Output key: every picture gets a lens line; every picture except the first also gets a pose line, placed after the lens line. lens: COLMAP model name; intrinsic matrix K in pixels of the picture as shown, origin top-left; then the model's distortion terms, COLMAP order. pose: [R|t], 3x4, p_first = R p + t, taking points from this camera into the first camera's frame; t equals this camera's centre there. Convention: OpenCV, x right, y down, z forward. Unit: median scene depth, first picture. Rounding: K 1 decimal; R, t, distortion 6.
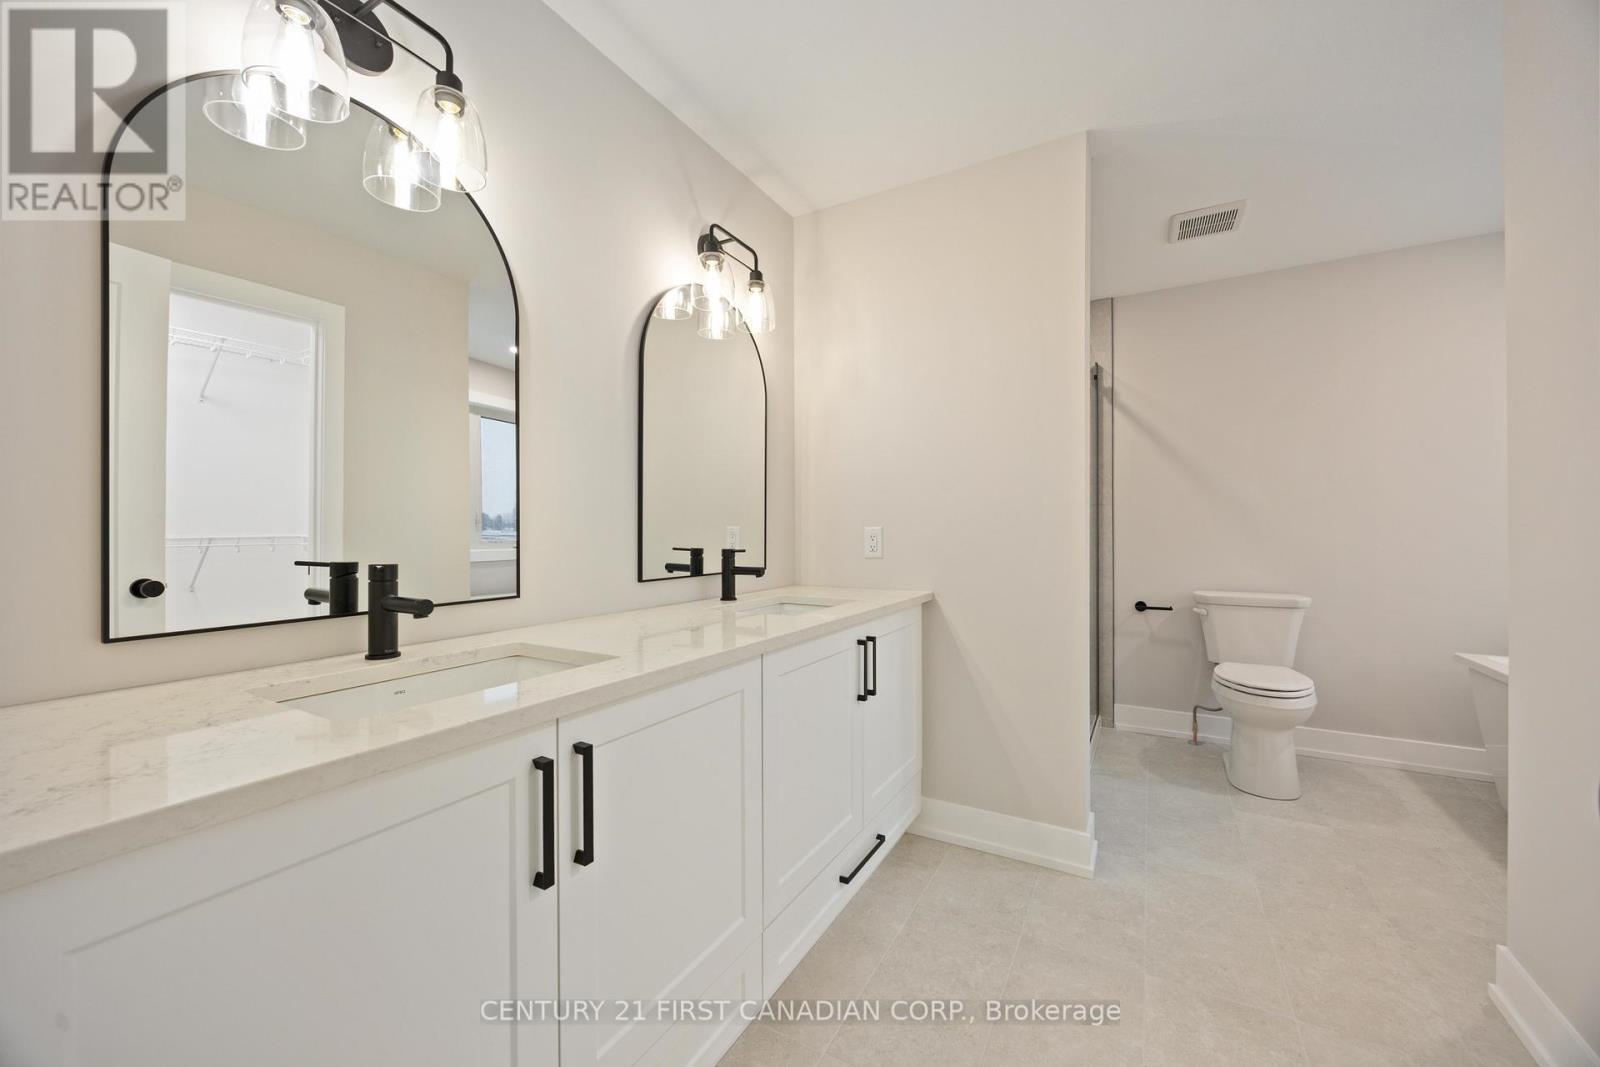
lens RADIAL K [[612.4, 0, 801.0], [0, 612.4, 527.2], [0, 0, 1]] dist [0.002093, 0.000307]
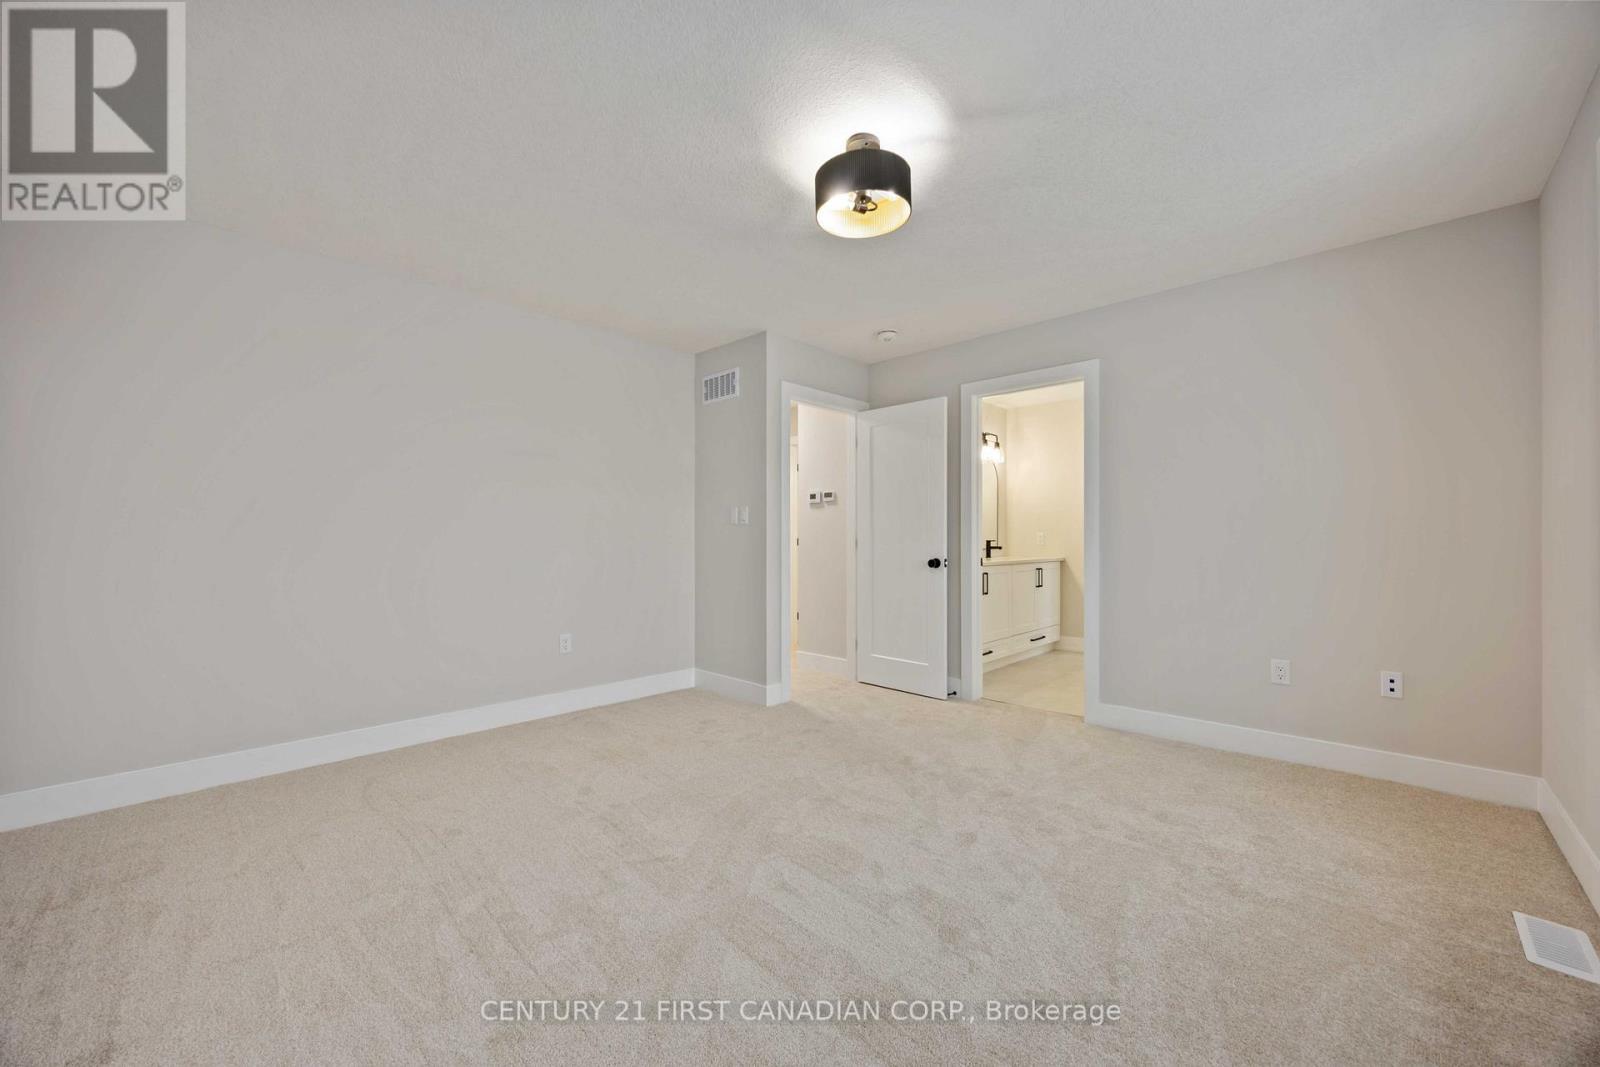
lens RADIAL K [[612.4, 0, 803.1], [0, 612.4, 536.7], [0, 0, 1]] dist [0.002093, 0.000307]
pose [[0.970650, 0.000364, -0.240498, -0.273842], [-0.002523, 0.999959, -0.008669, 0.046451], [0.240485, 0.009022, 0.970611, -2.047459]]
